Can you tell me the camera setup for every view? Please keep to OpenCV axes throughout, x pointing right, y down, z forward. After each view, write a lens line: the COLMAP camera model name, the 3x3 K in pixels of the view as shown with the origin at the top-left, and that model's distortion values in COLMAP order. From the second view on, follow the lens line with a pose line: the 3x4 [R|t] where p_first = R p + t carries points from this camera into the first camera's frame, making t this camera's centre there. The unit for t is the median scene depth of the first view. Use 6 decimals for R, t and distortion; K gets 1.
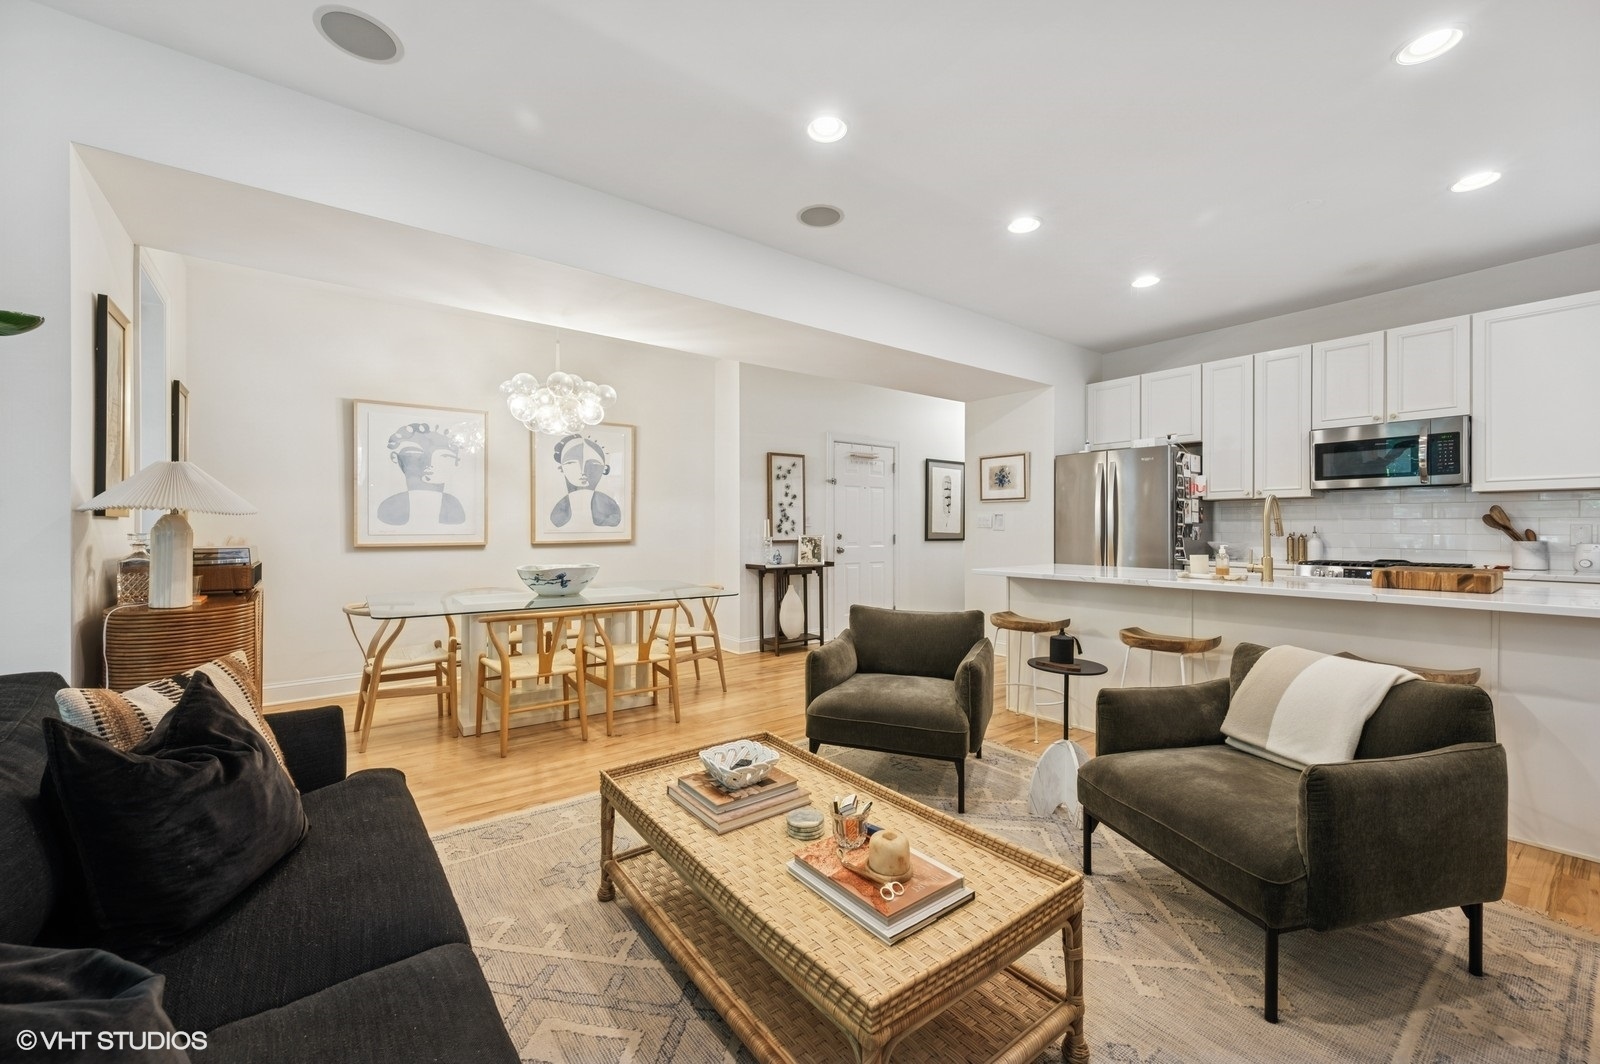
lens RADIAL K [[638.4, 0, 822.1], [0, 638.4, 523.3], [0, 0, 1]] dist [-0.007227, 0.001092]
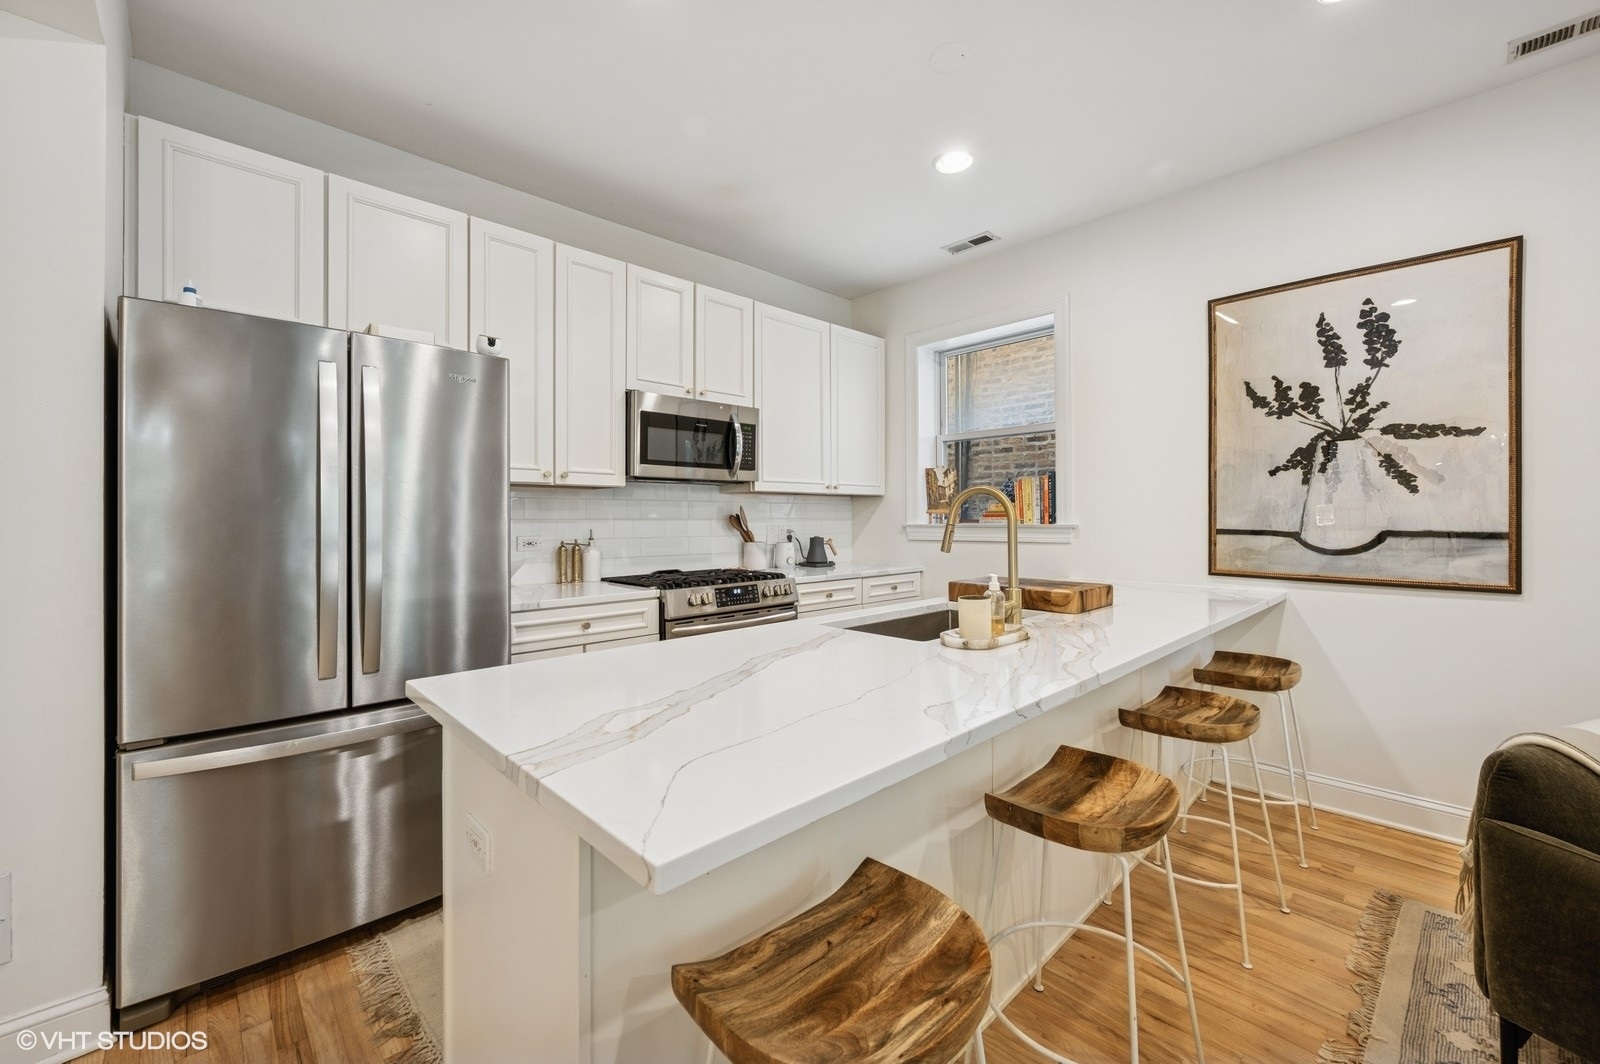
lens RADIAL K [[638.4, 0, 790.9], [0, 638.4, 513.5], [0, 0, 1]] dist [-0.007227, 0.001092]
pose [[-0.070409, 0.008249, 0.997484, 0.076457], [-0.007601, 0.999932, -0.008805, -0.008170], [-0.997489, -0.008202, -0.070342, 0.927574]]
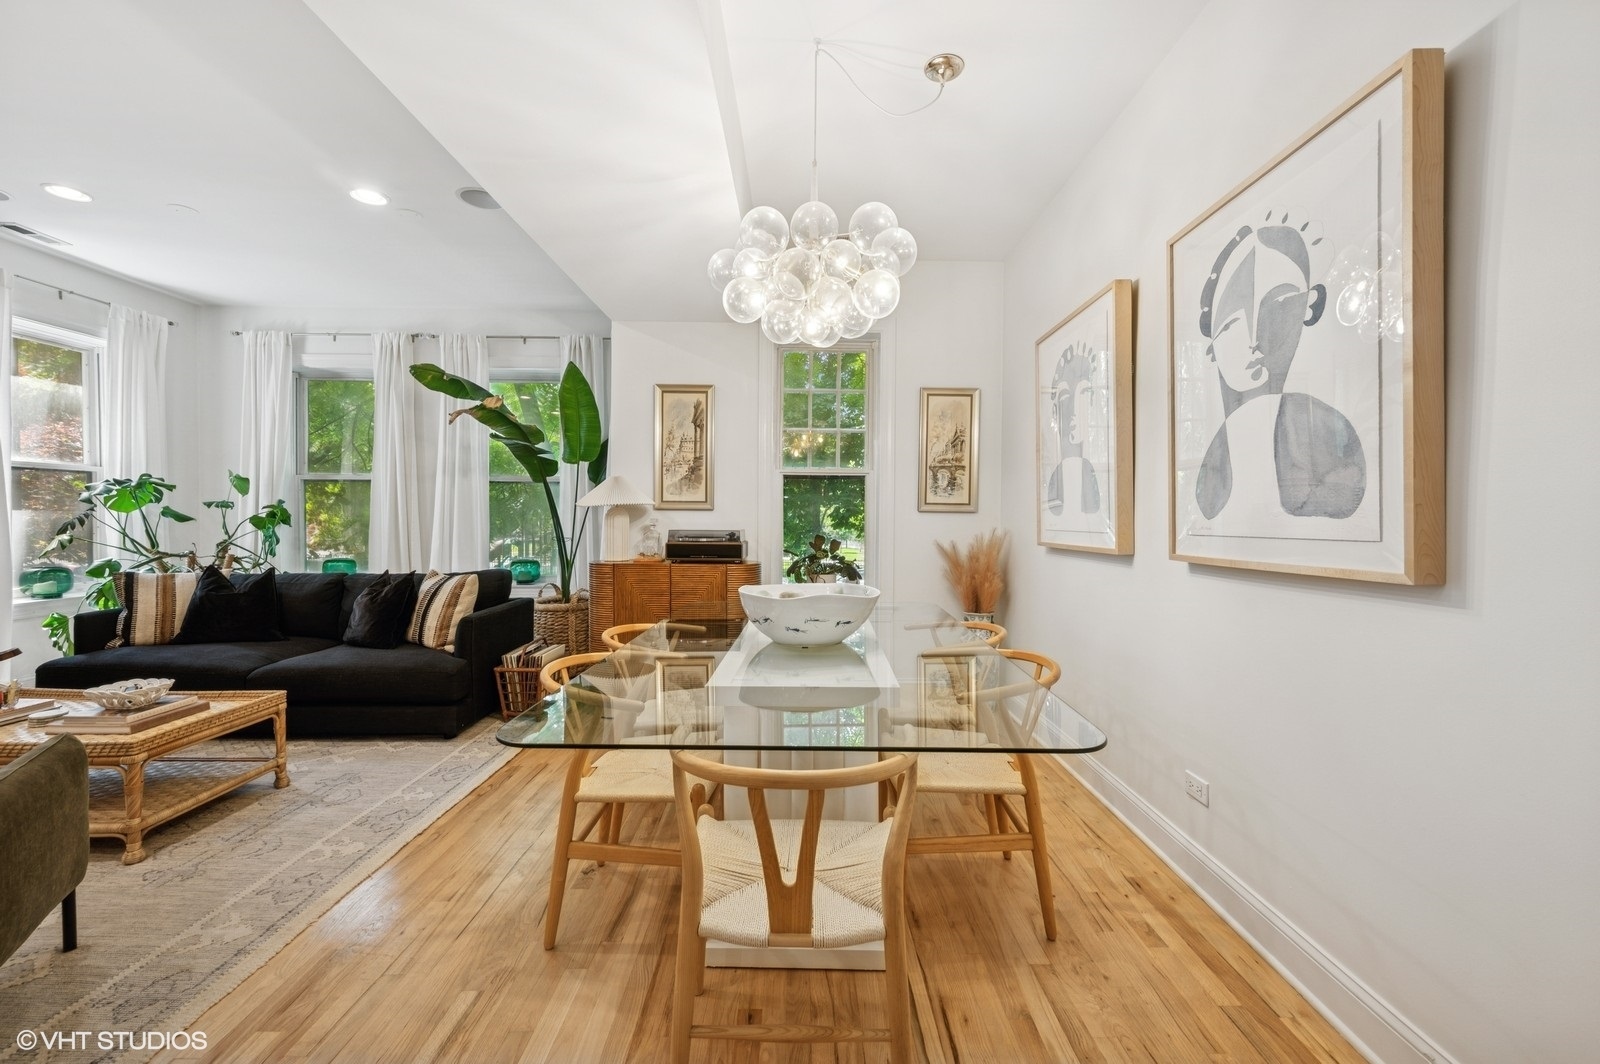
lens RADIAL K [[638.4, 0, 793.0], [0, 638.4, 530.7], [0, 0, 1]] dist [-0.007227, 0.001092]
pose [[-0.624833, 0.011000, -0.780681, 0.012346], [-0.004019, 0.999842, 0.017305, 0.009605], [0.780748, 0.013950, -0.624690, 1.281463]]
